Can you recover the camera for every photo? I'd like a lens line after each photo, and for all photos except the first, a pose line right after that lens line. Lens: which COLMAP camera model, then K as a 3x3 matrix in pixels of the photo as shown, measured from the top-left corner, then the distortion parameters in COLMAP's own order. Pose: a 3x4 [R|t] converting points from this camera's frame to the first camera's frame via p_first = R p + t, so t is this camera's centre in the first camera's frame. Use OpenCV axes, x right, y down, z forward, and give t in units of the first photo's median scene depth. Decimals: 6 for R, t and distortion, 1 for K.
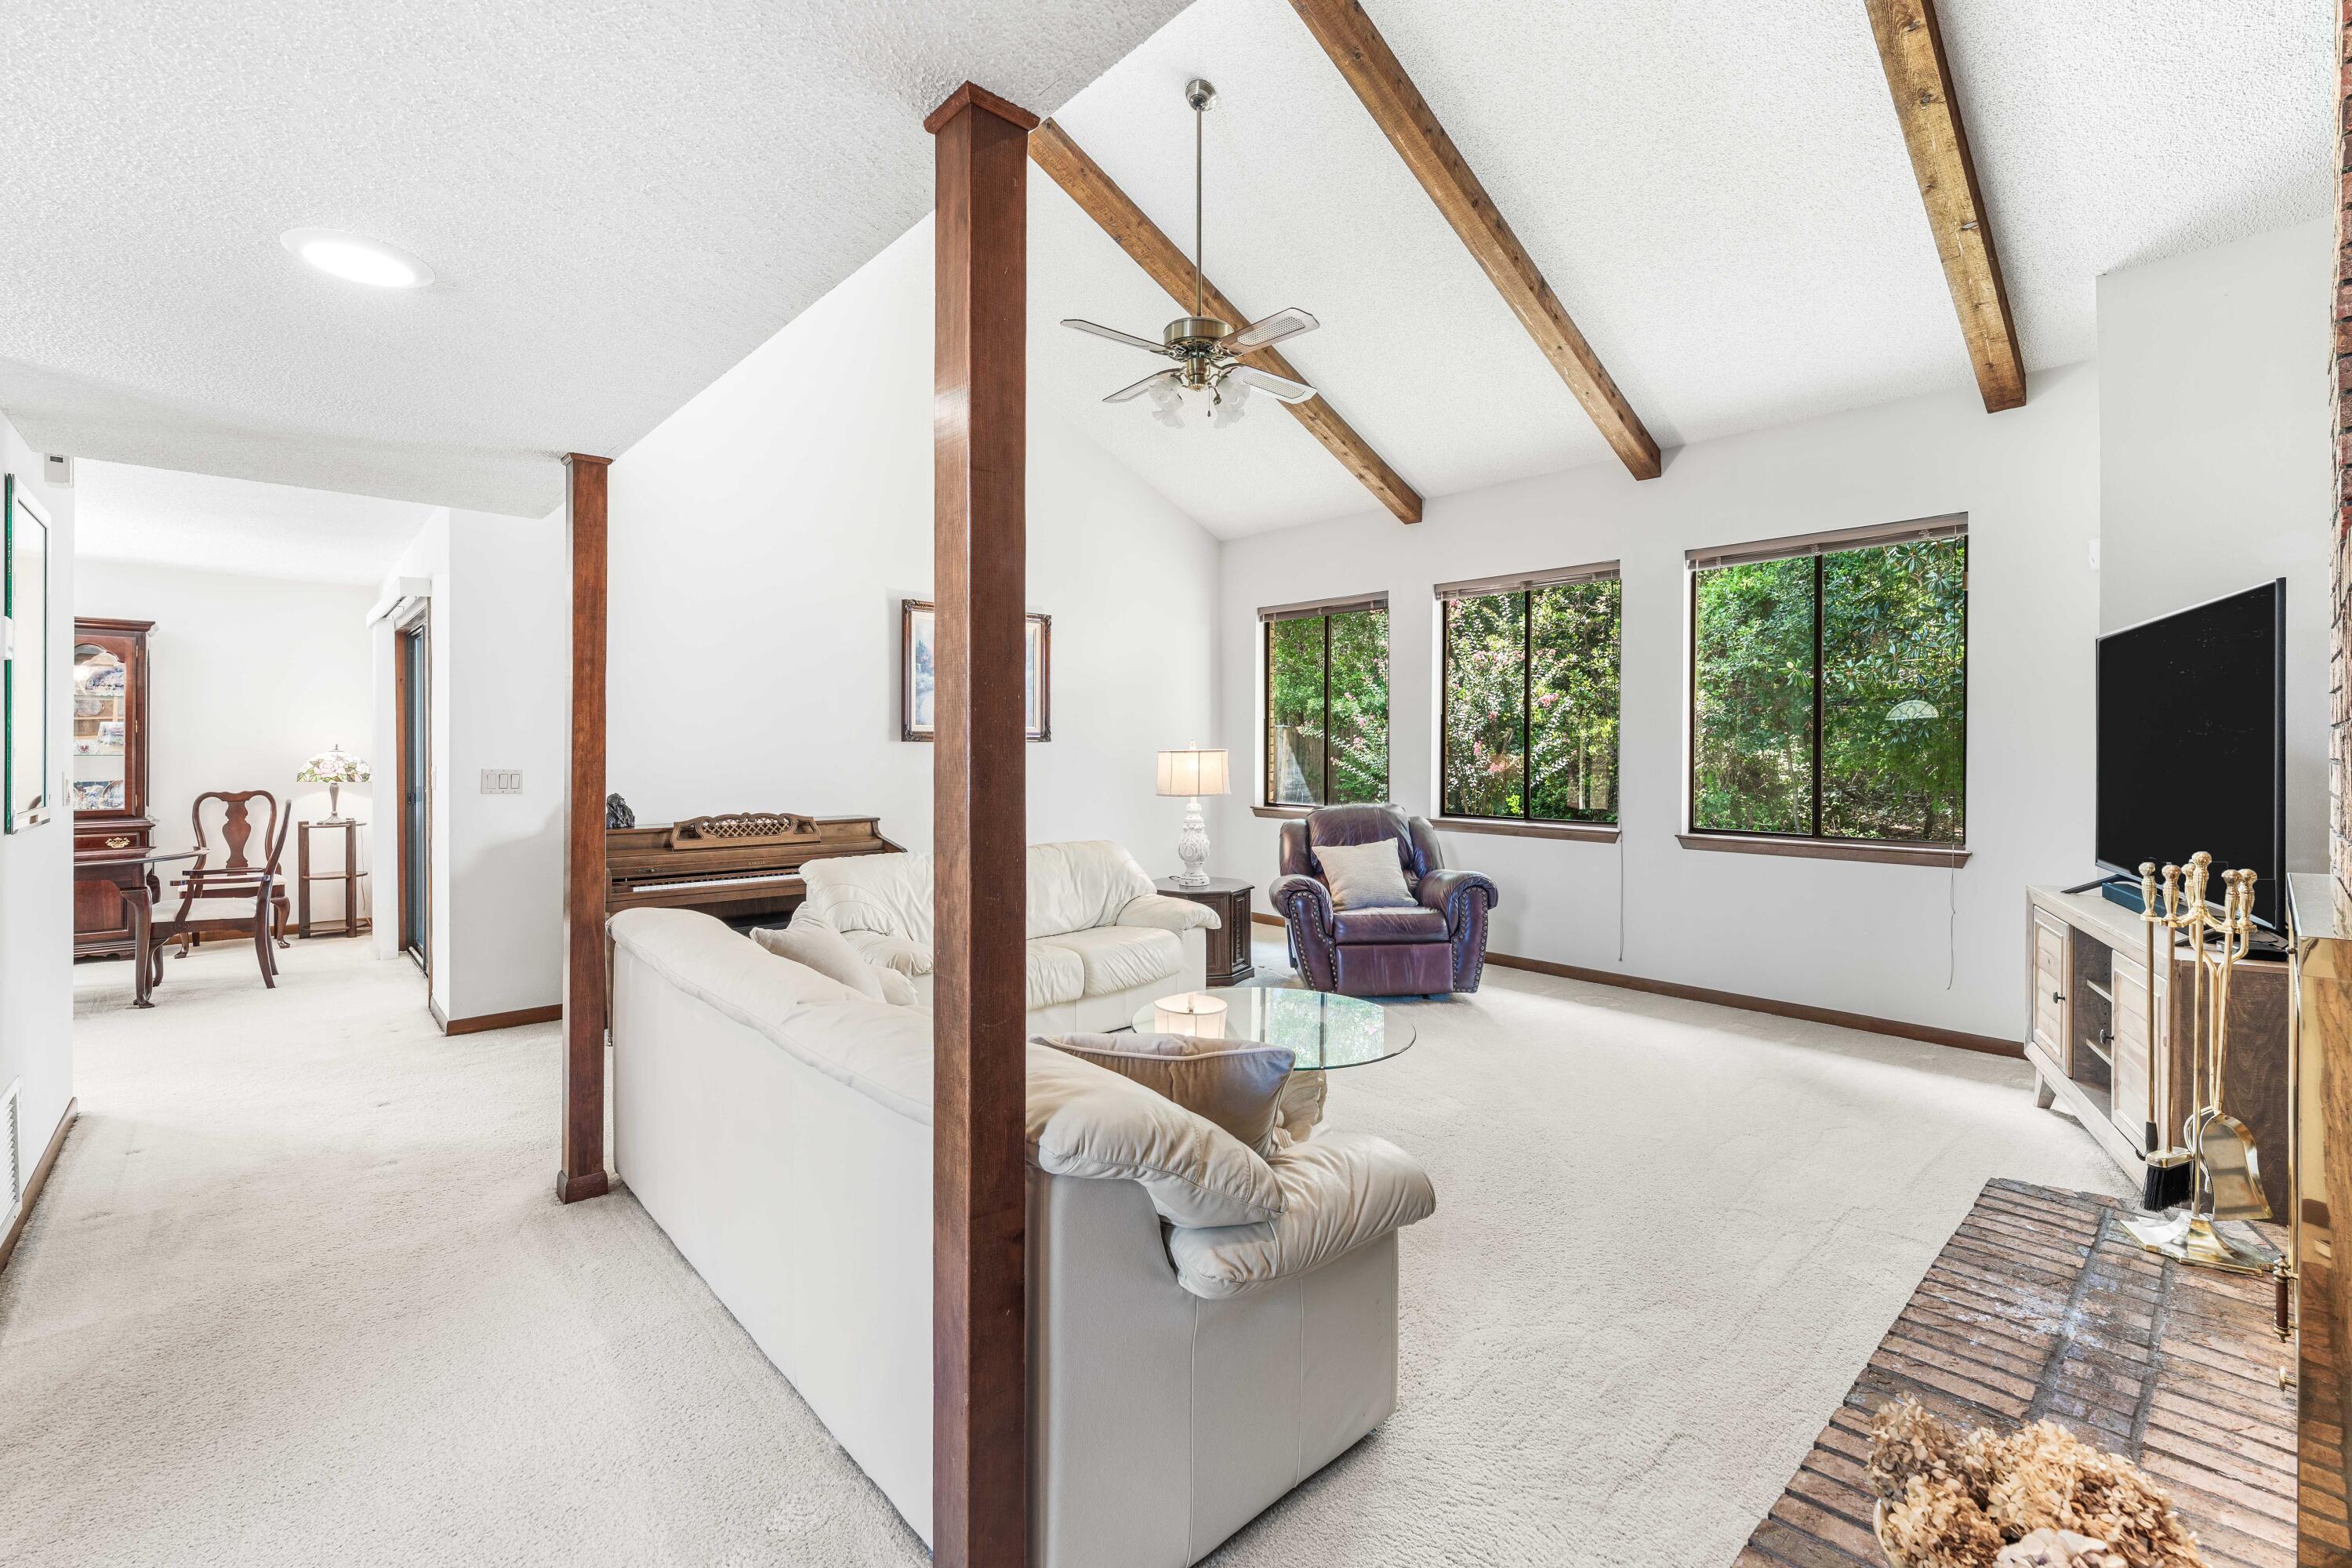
lens RADIAL K [[970.3, 0, 1145.0], [0, 970.3, 751.8], [0, 0, 1]] dist [-0.001349, -0.000845]
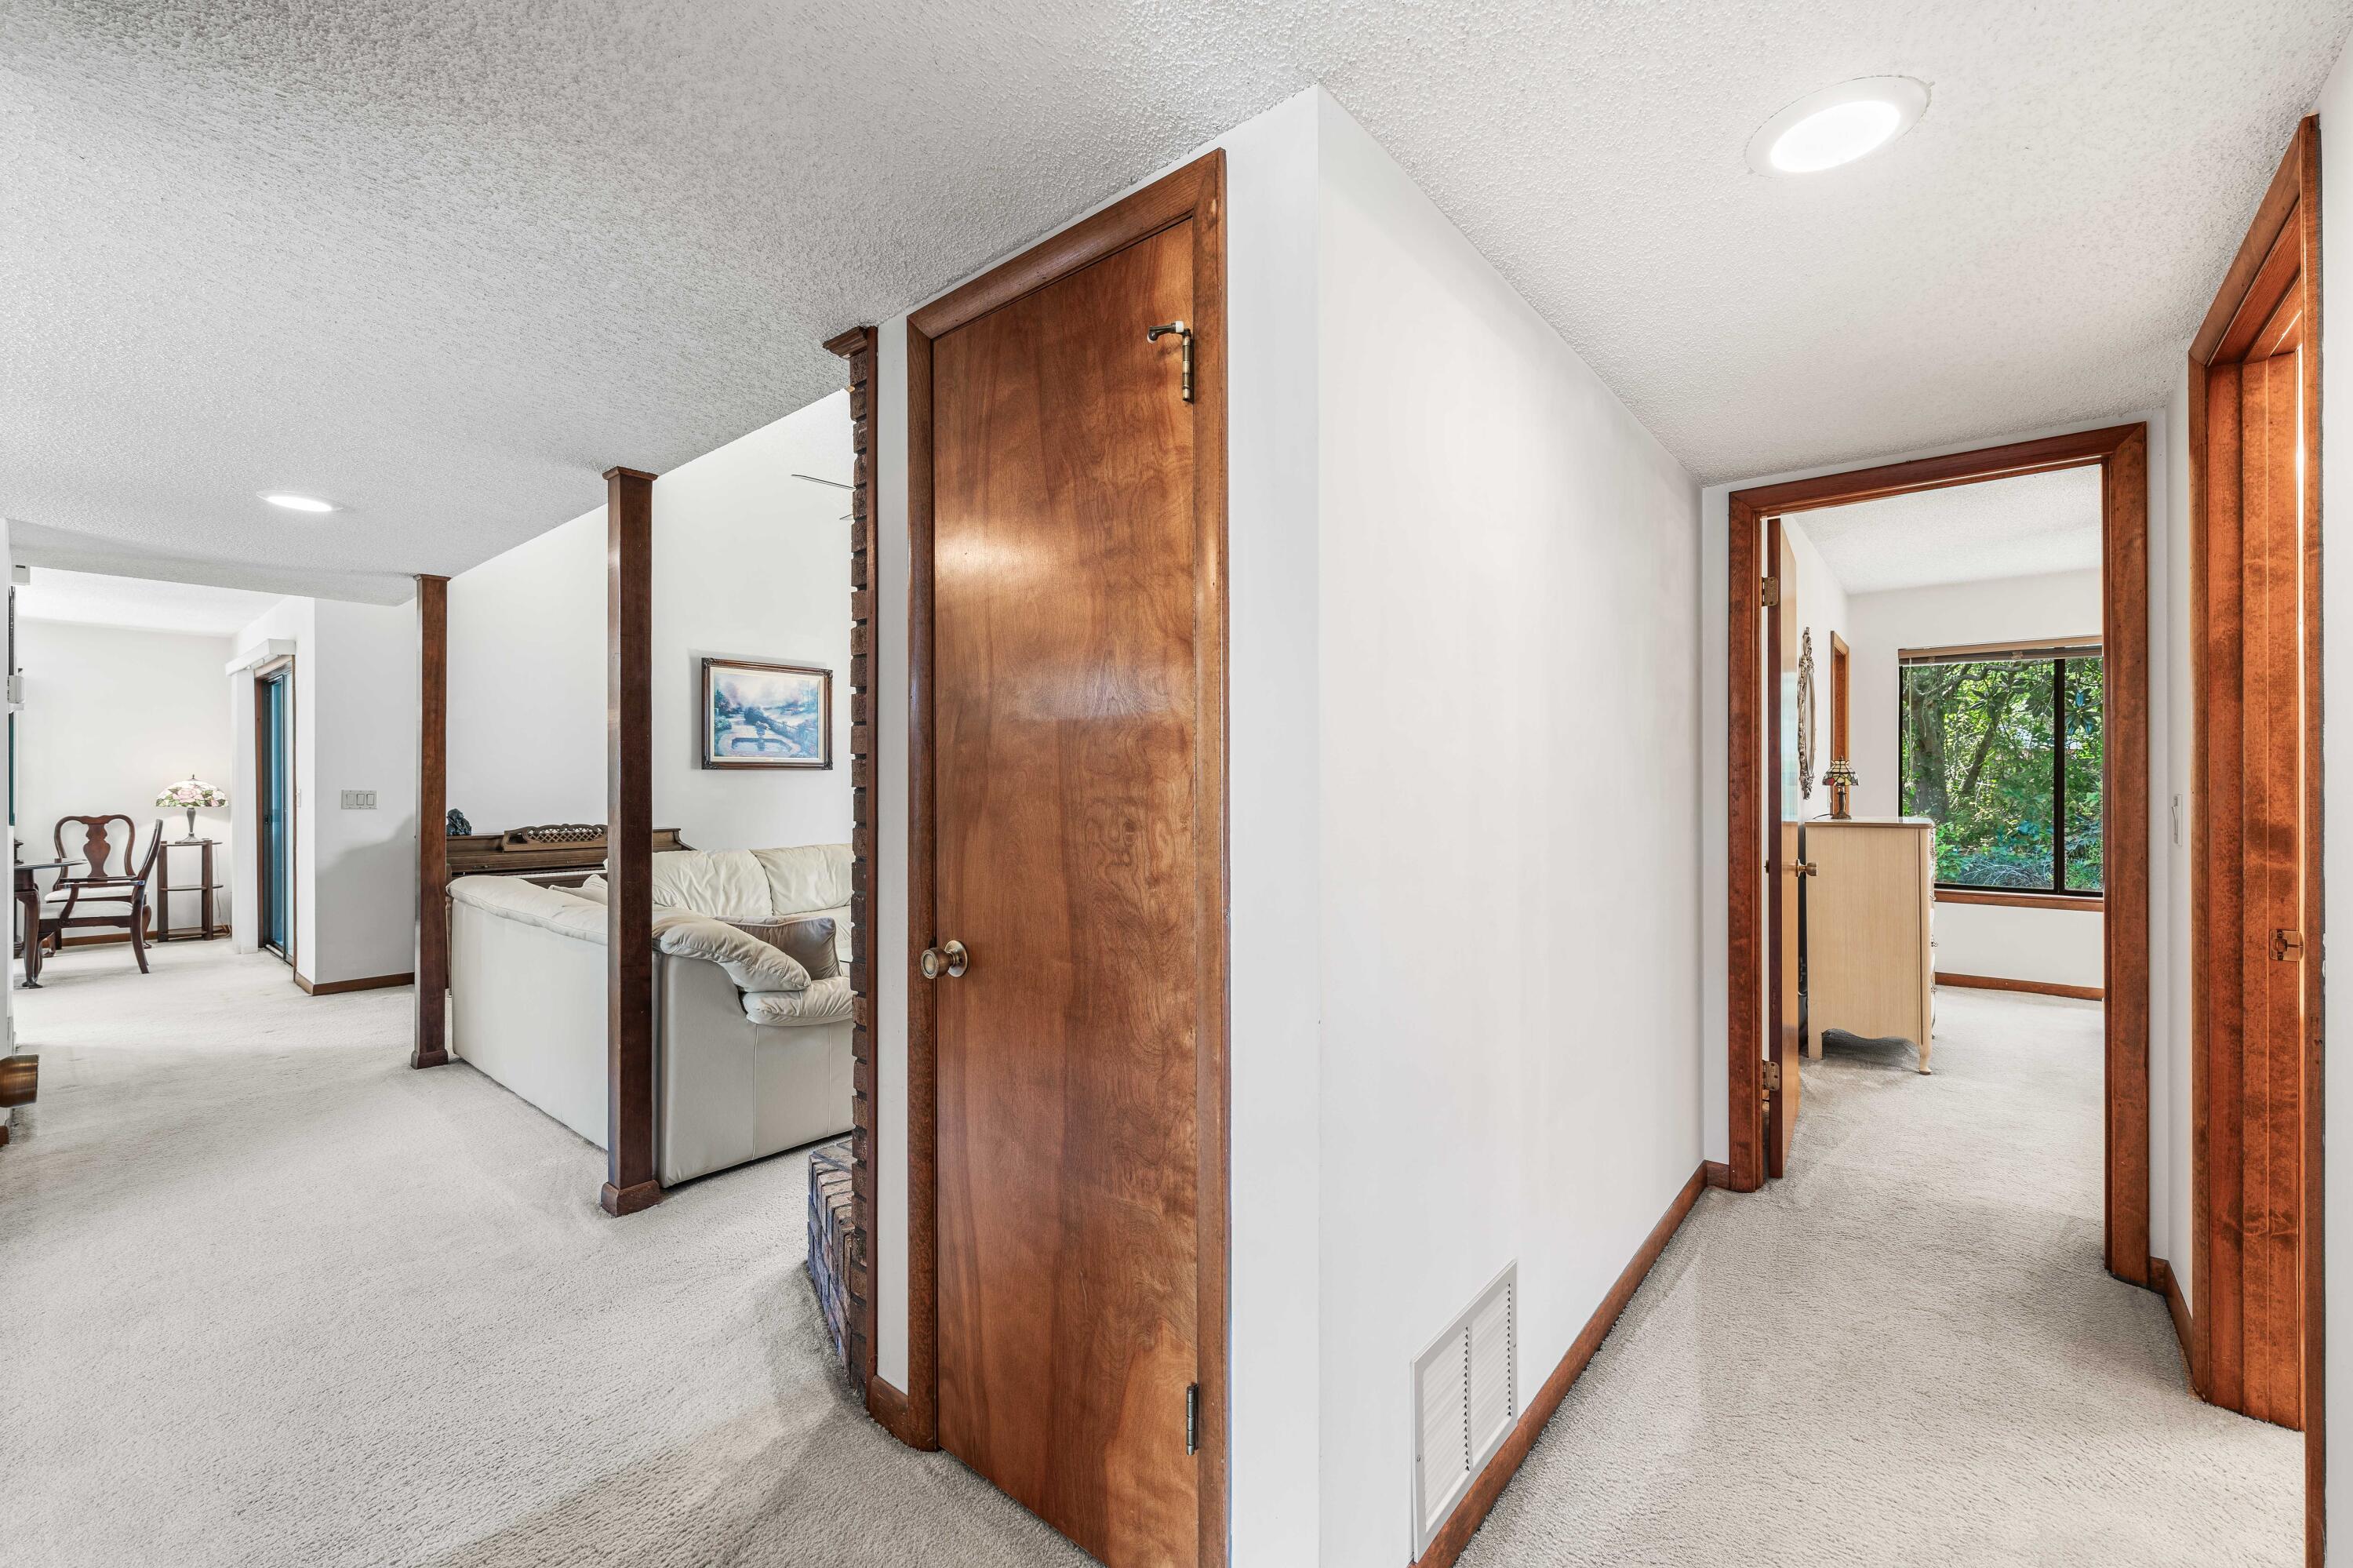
lens RADIAL K [[970.8, 0, 1181.6], [0, 970.8, 783.0], [0, 0, 1]] dist [-0.001349, -0.000845]
pose [[0.990274, -0.005682, 0.139012, 0.229108], [0.006405, 0.999968, -0.004753, 0.020250], [-0.138981, 0.005597, 0.990279, -0.407058]]
